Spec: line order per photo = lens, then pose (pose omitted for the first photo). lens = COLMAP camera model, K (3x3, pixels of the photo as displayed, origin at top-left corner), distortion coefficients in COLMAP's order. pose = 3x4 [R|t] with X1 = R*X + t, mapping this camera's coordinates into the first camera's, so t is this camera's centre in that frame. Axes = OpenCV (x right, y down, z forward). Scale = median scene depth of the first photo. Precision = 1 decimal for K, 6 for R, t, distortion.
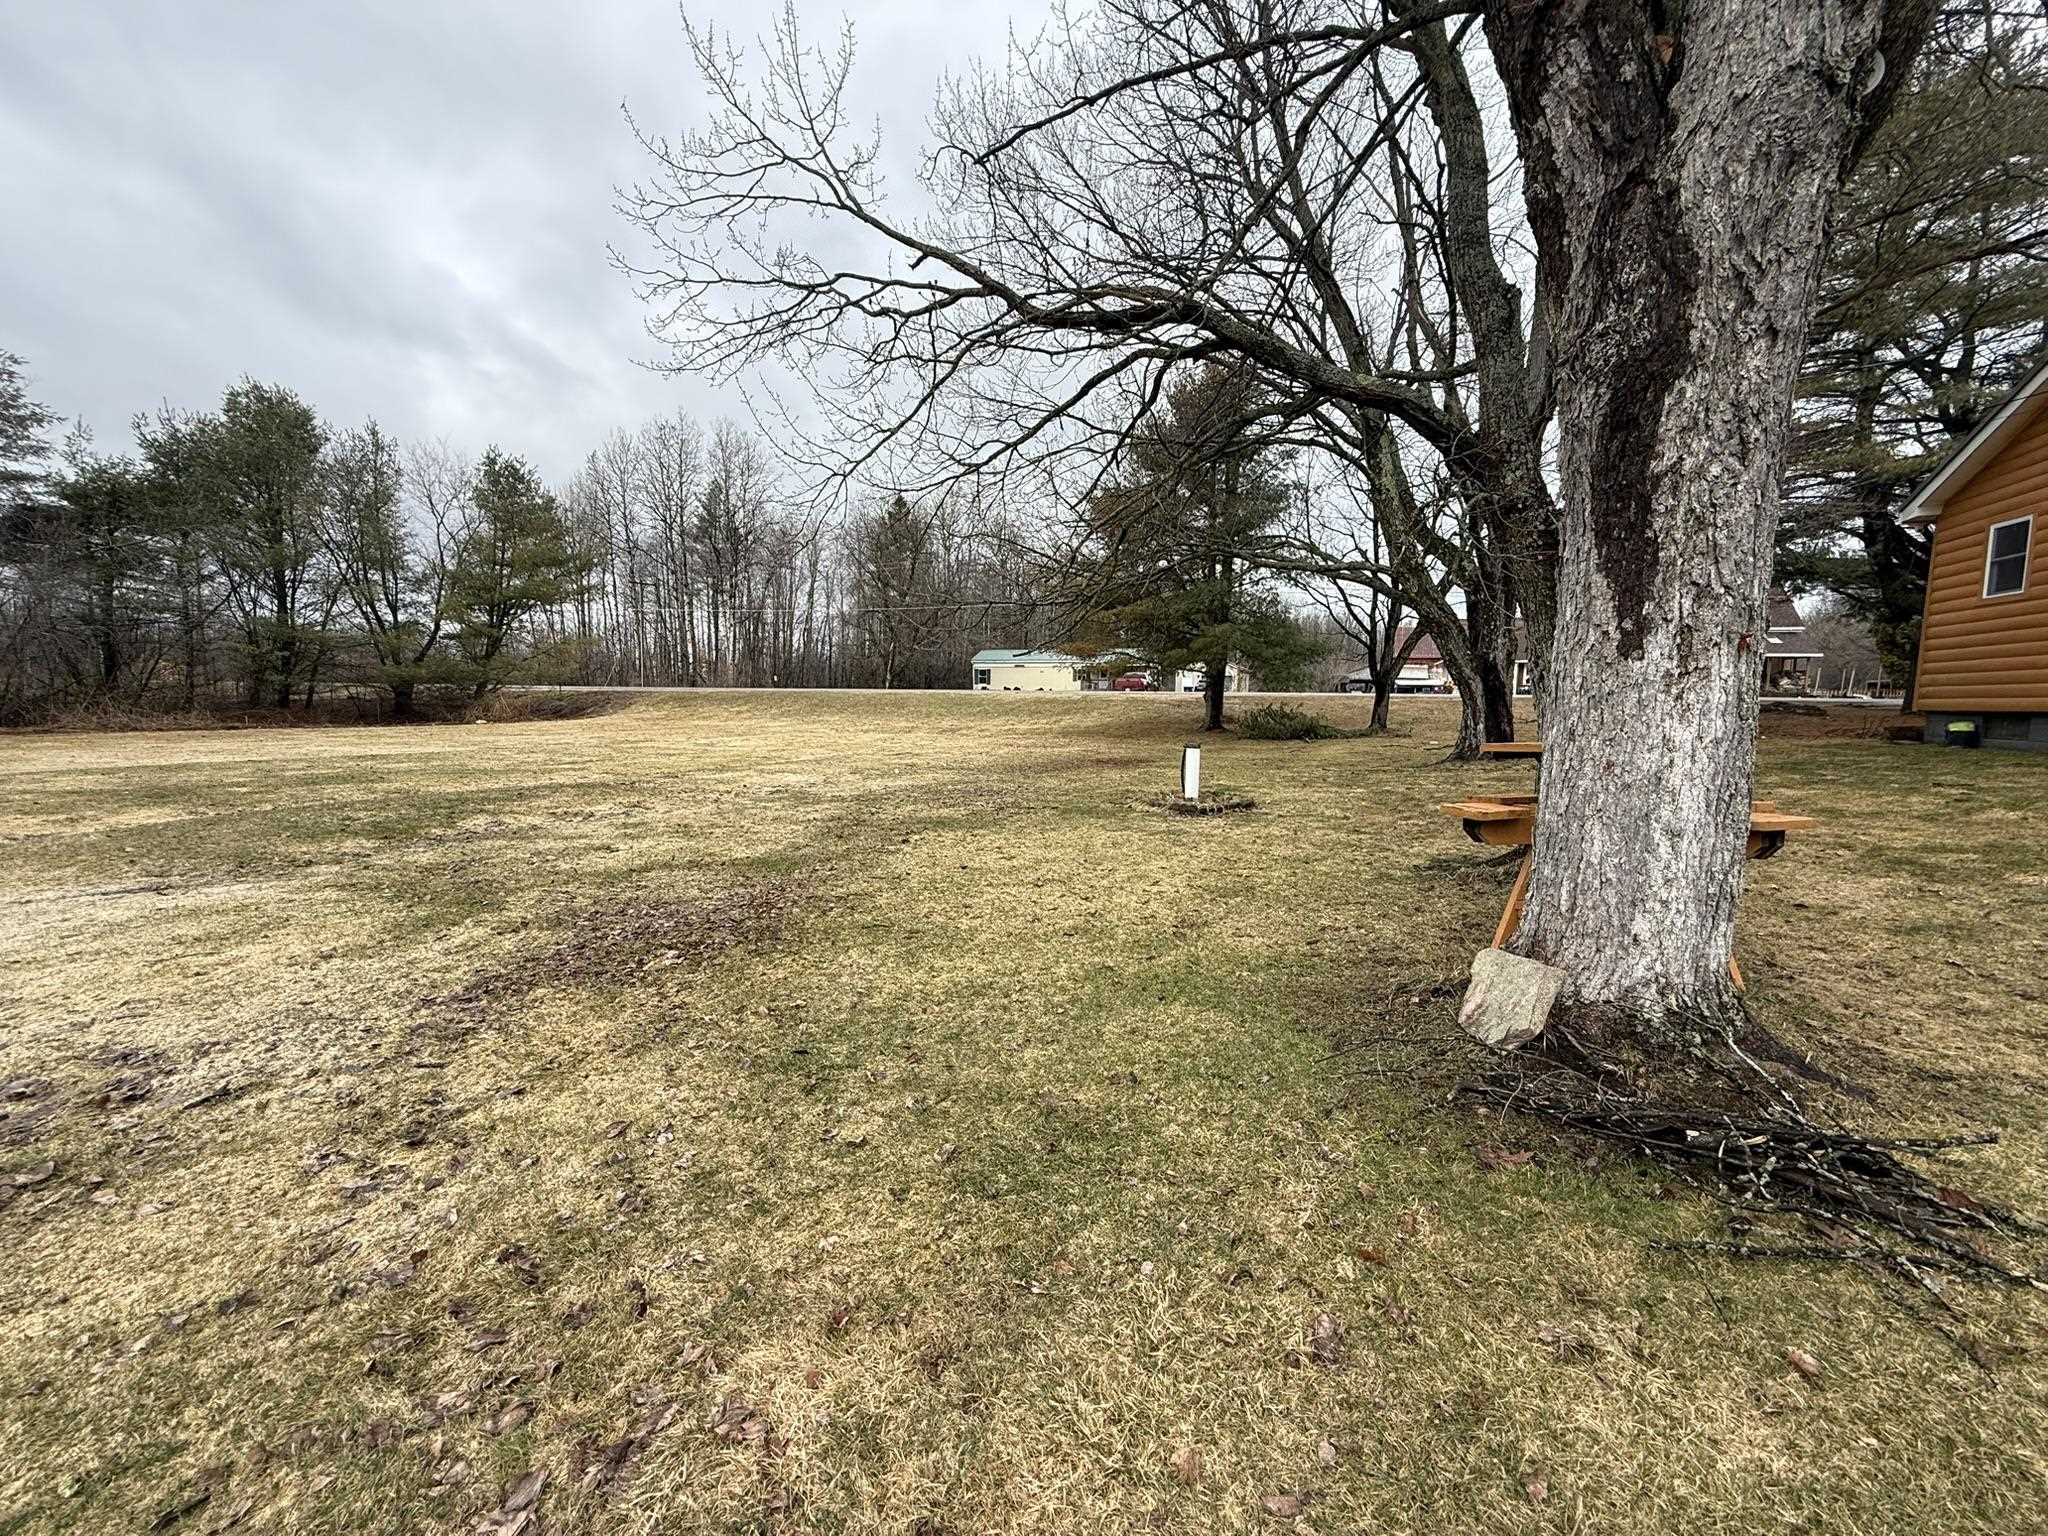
lens RADIAL K [[813.9, 0, 1018.7], [0, 813.9, 771.6], [0, 0, 1]] dist [-0.001175, -0.000199]
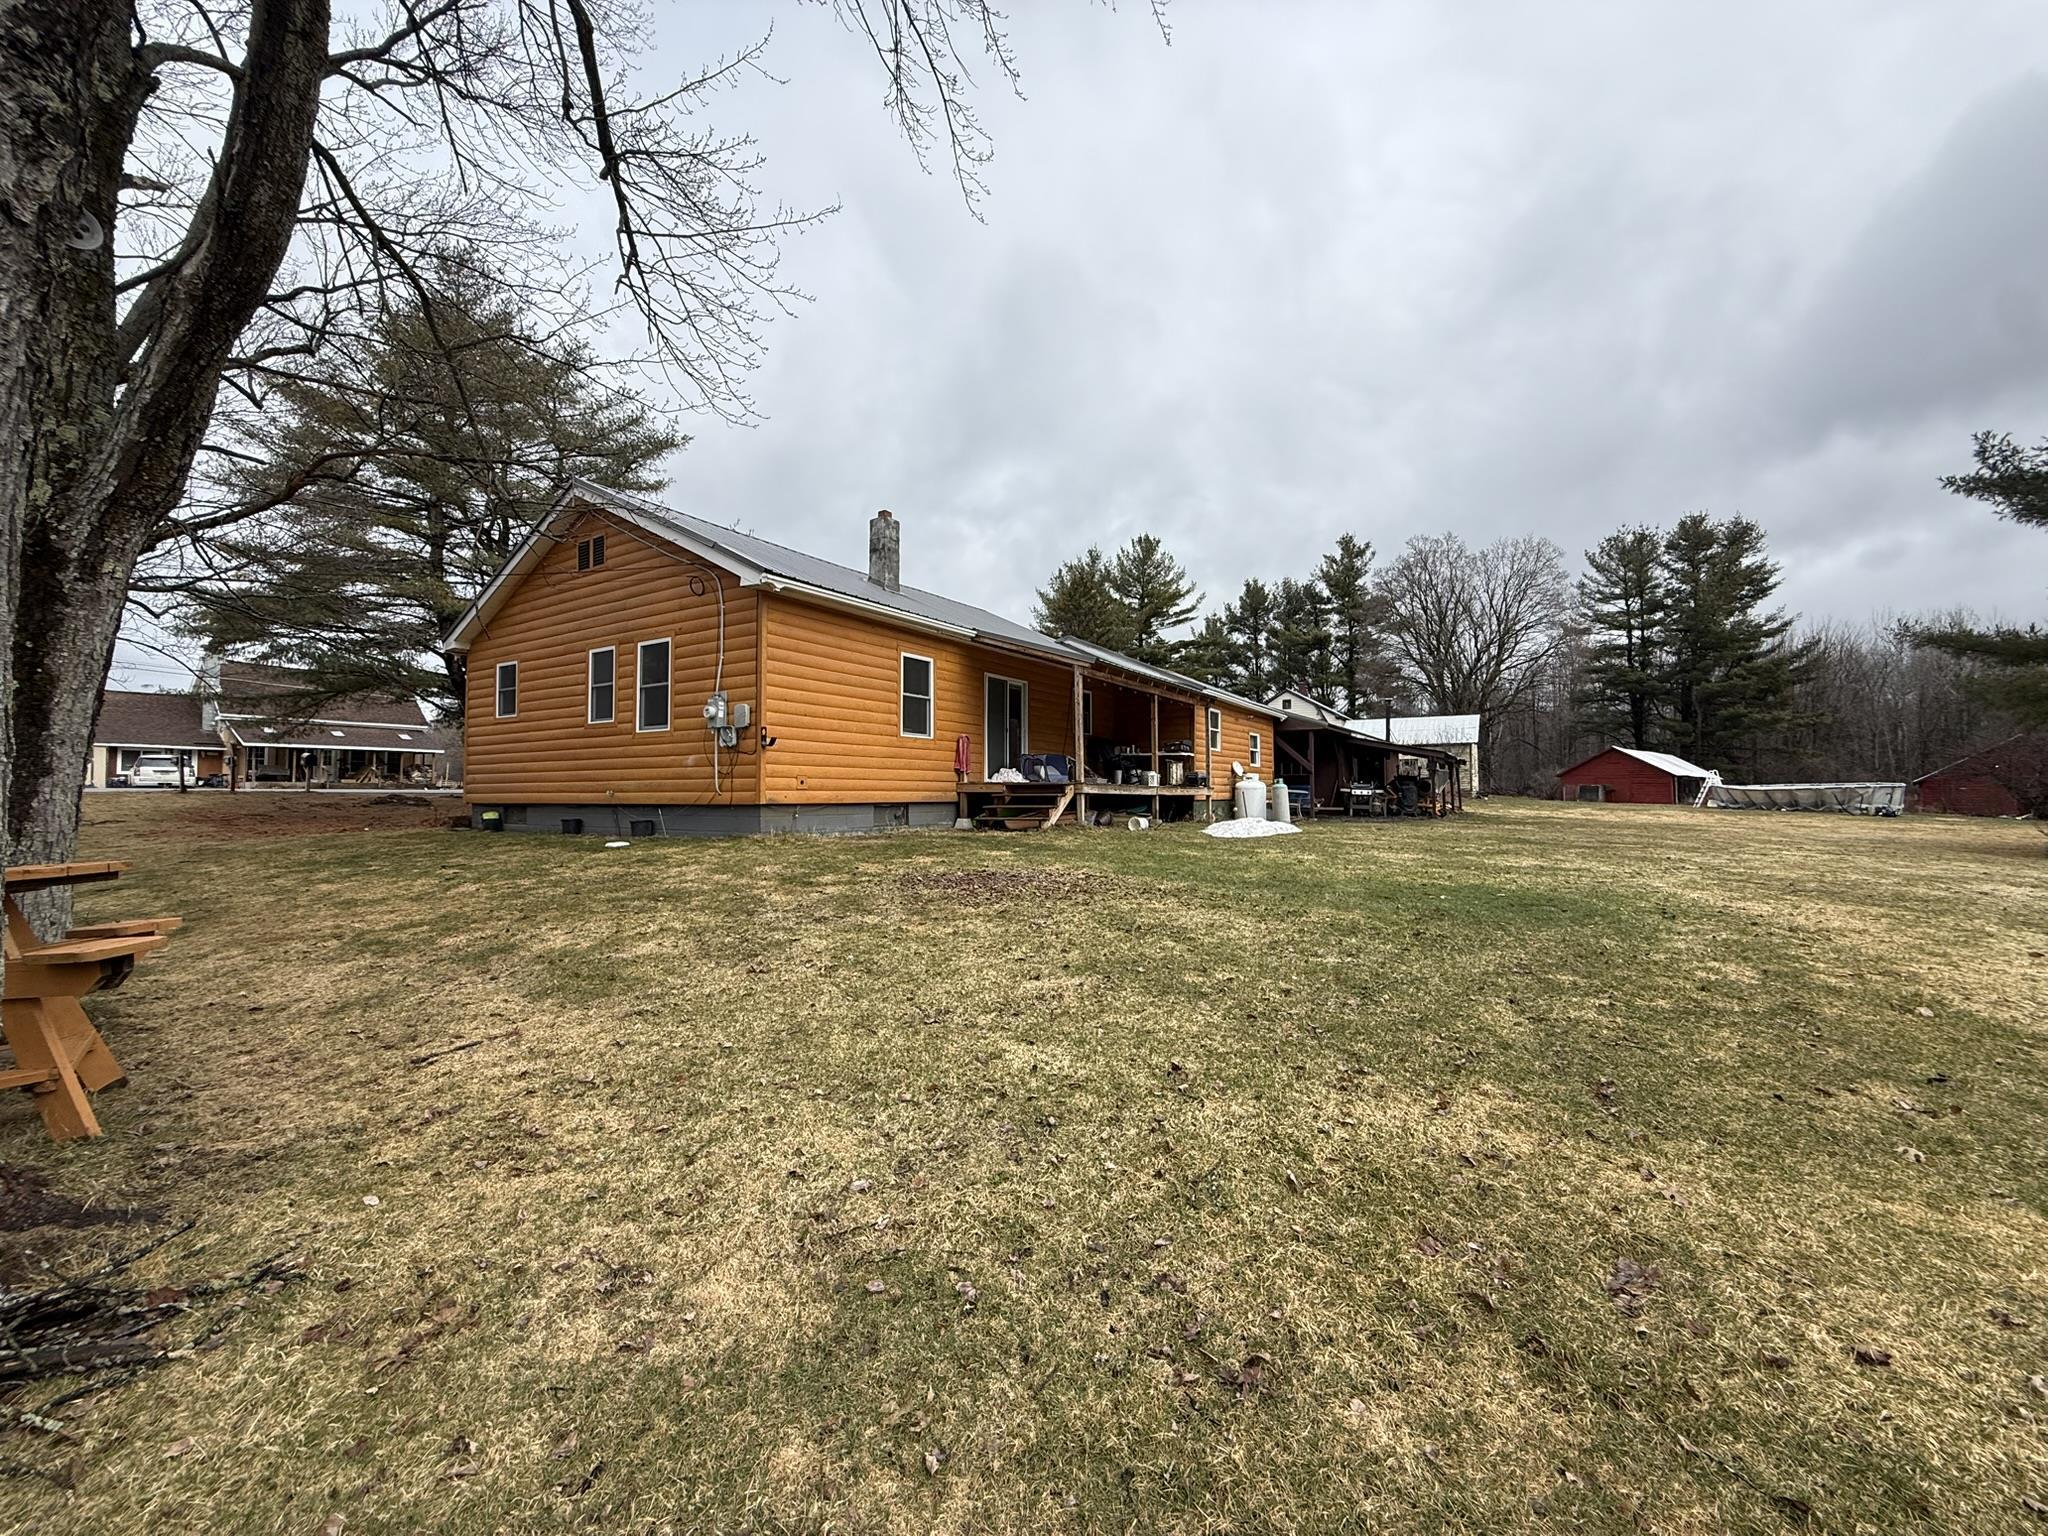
lens RADIAL K [[813.9, 0, 1018.7], [0, 813.9, 771.6], [0, 0, 1]] dist [-0.001175, -0.000199]
pose [[0.180718, 0.016788, 0.983392, 0.141724], [0.093062, 0.995077, -0.034089, -0.008685], [-0.979122, 0.097677, 0.178266, -0.170426]]
